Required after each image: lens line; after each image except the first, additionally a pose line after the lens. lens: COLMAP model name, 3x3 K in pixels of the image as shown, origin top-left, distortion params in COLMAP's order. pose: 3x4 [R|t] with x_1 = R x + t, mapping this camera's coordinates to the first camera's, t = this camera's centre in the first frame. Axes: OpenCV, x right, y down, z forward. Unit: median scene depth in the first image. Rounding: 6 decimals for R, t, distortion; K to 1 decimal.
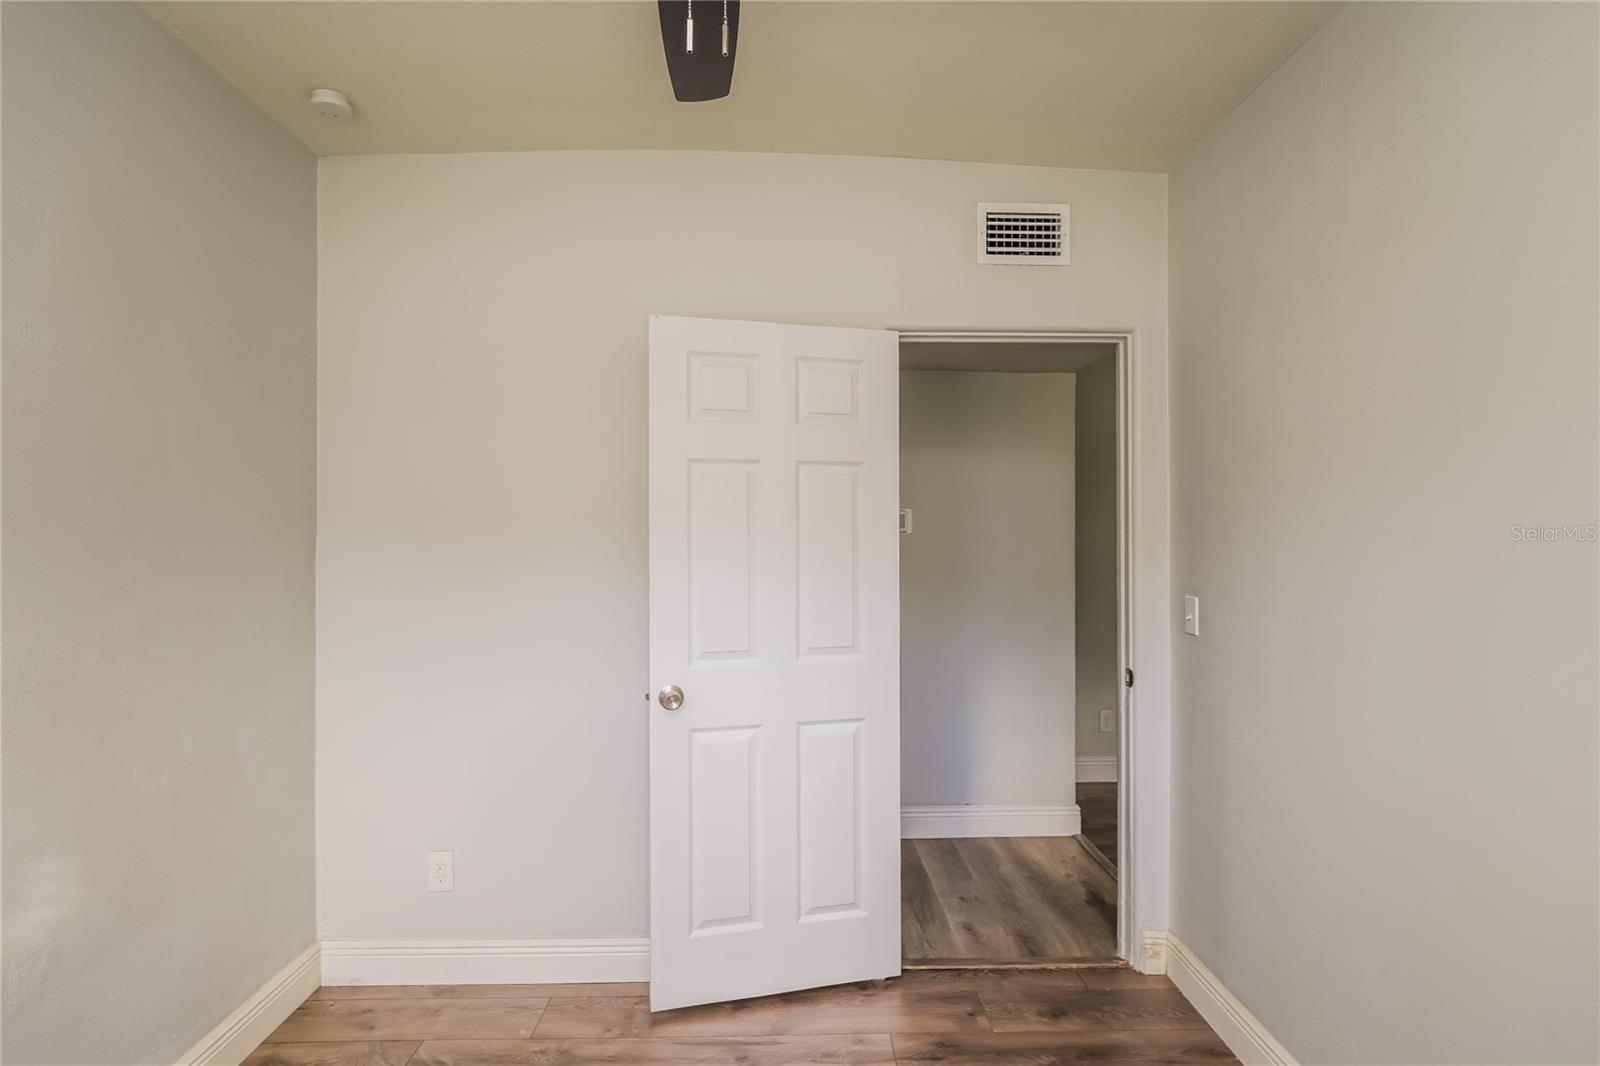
lens RADIAL K [[800.7, 0, 800.0], [0, 800.7, 533.0], [0, 0, 1]] dist [0.029857, 0.000150]
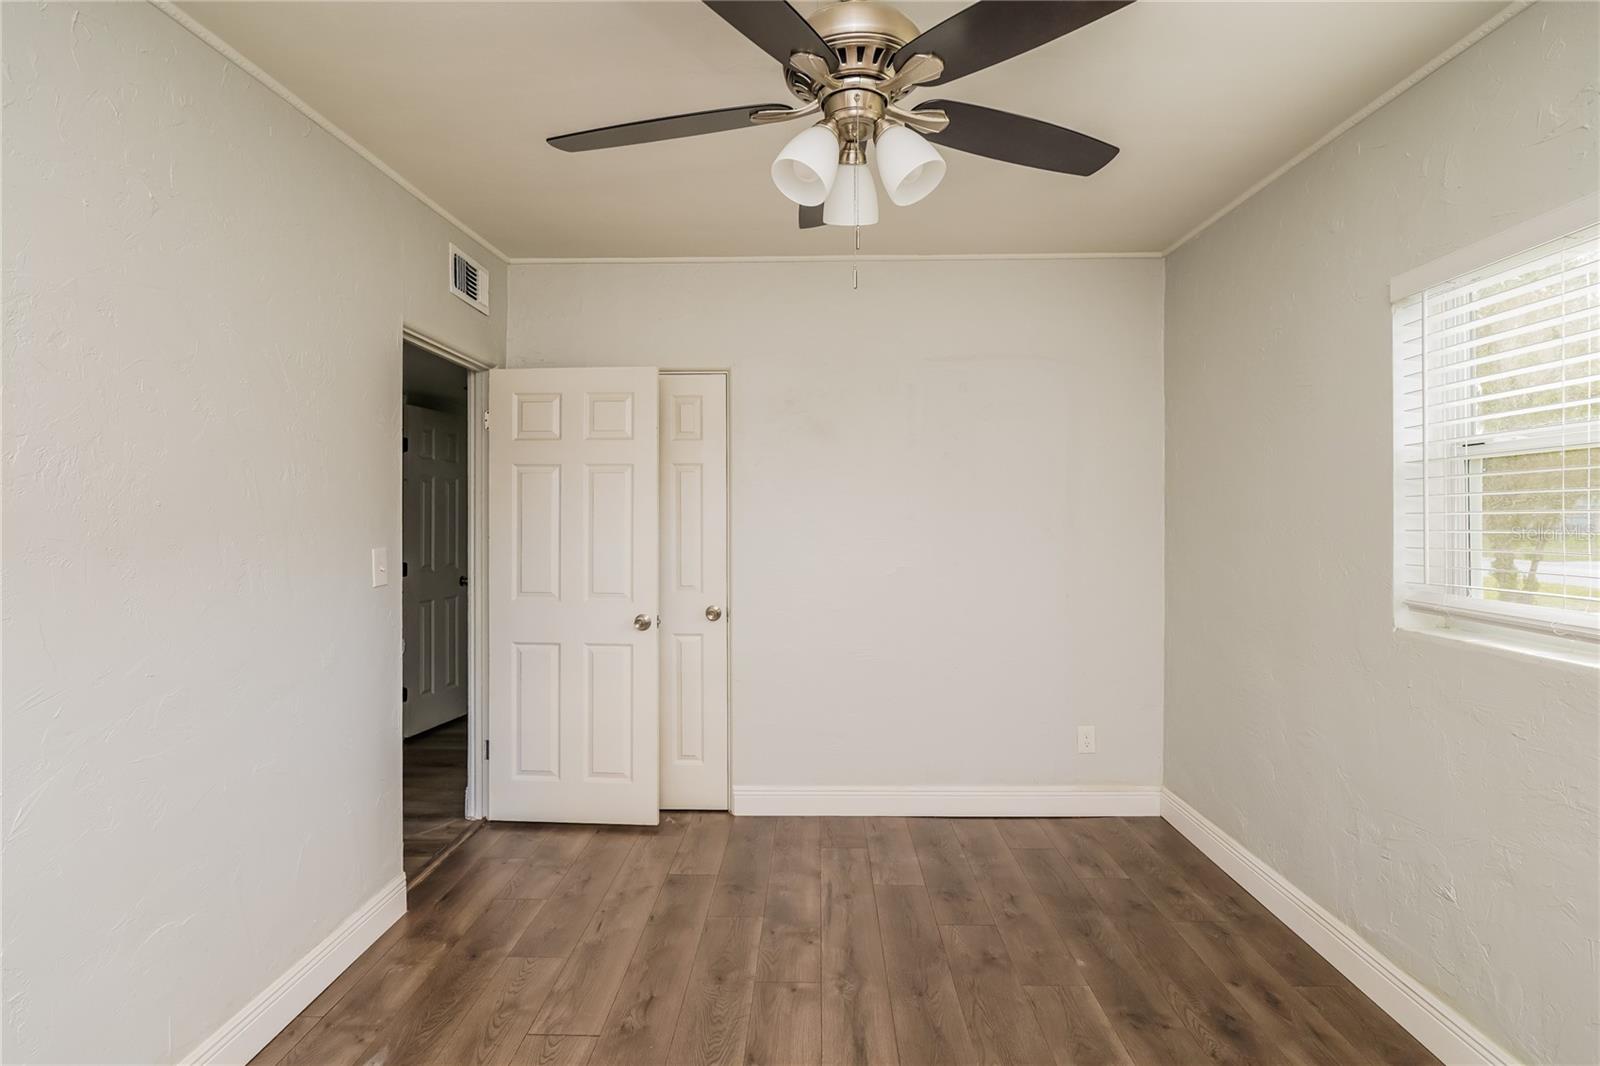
lens RADIAL K [[794.2, 0, 800.0], [0, 794.2, 533.0], [0, 0, 1]] dist [0.002684, 0.000672]
pose [[0.036826, -0.025111, 0.999006, -0.957031], [-0.001693, 0.999681, 0.025190, 0.001093], [-0.999320, -0.002618, 0.036772, 0.424866]]
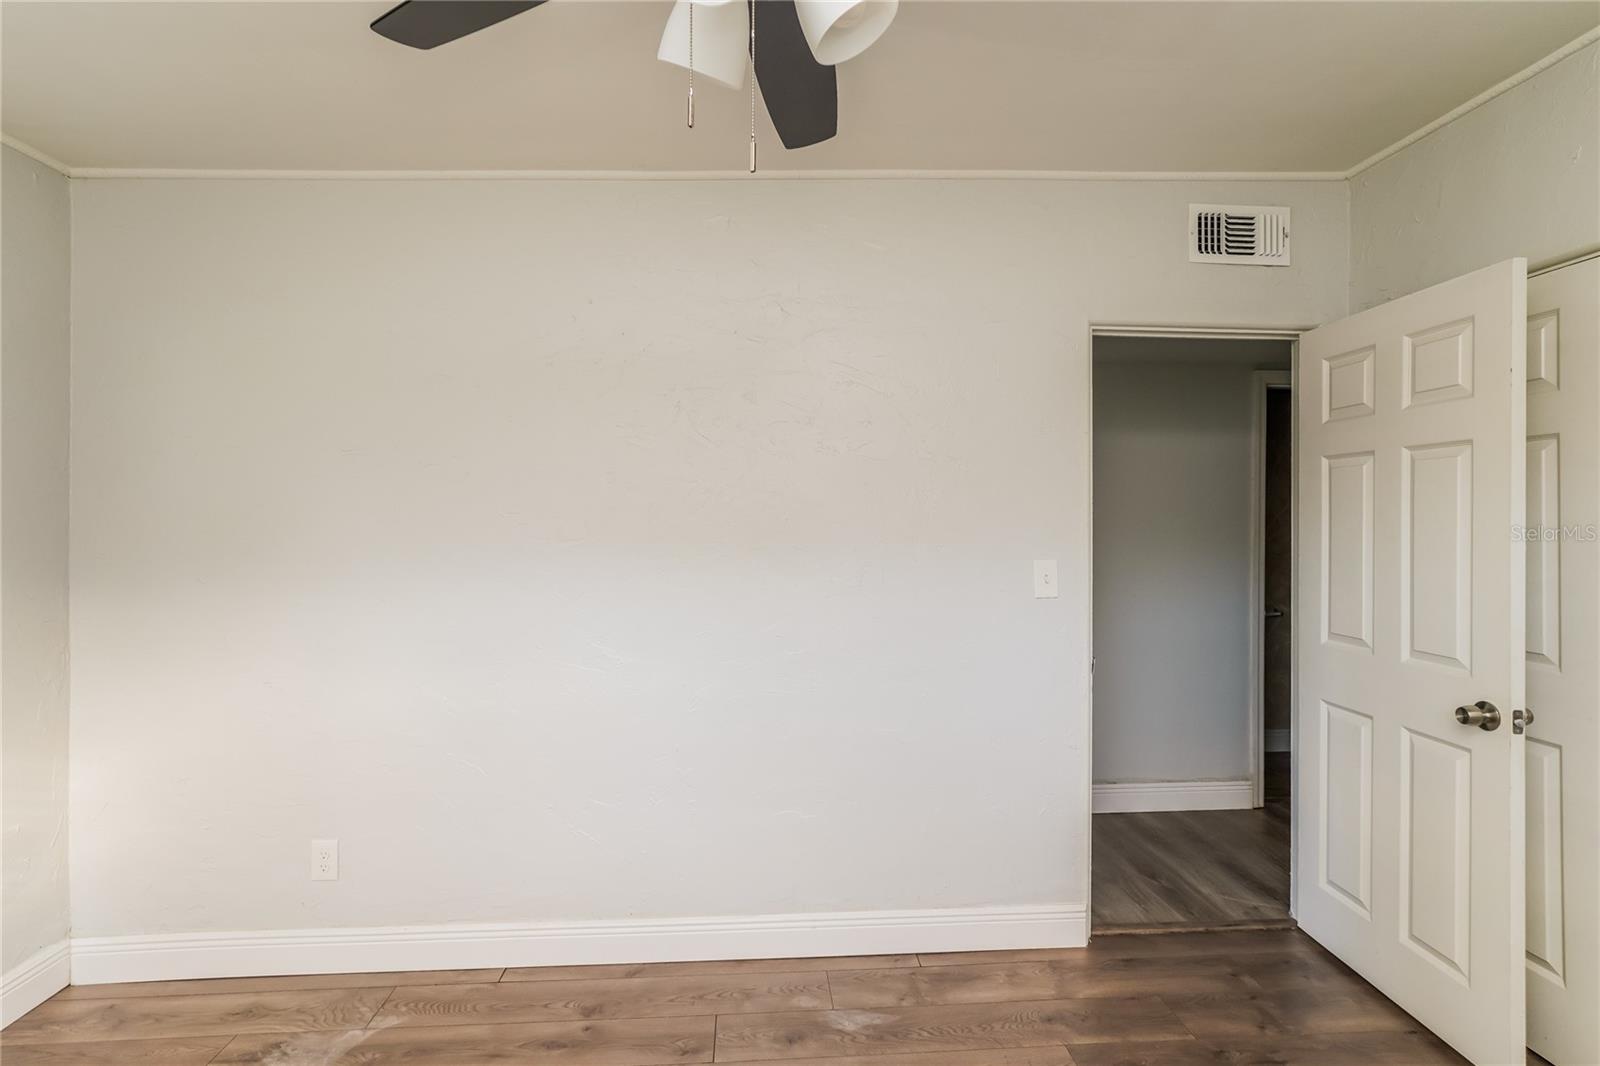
lens RADIAL K [[794.2, 0, 800.0], [0, 794.2, 533.0], [0, 0, 1]] dist [0.002684, 0.000672]
pose [[0.998379, 0.000874, 0.056914, -0.311884], [-0.001860, 0.999849, 0.017276, -0.001874], [-0.056890, -0.017354, 0.998230, 0.000245]]
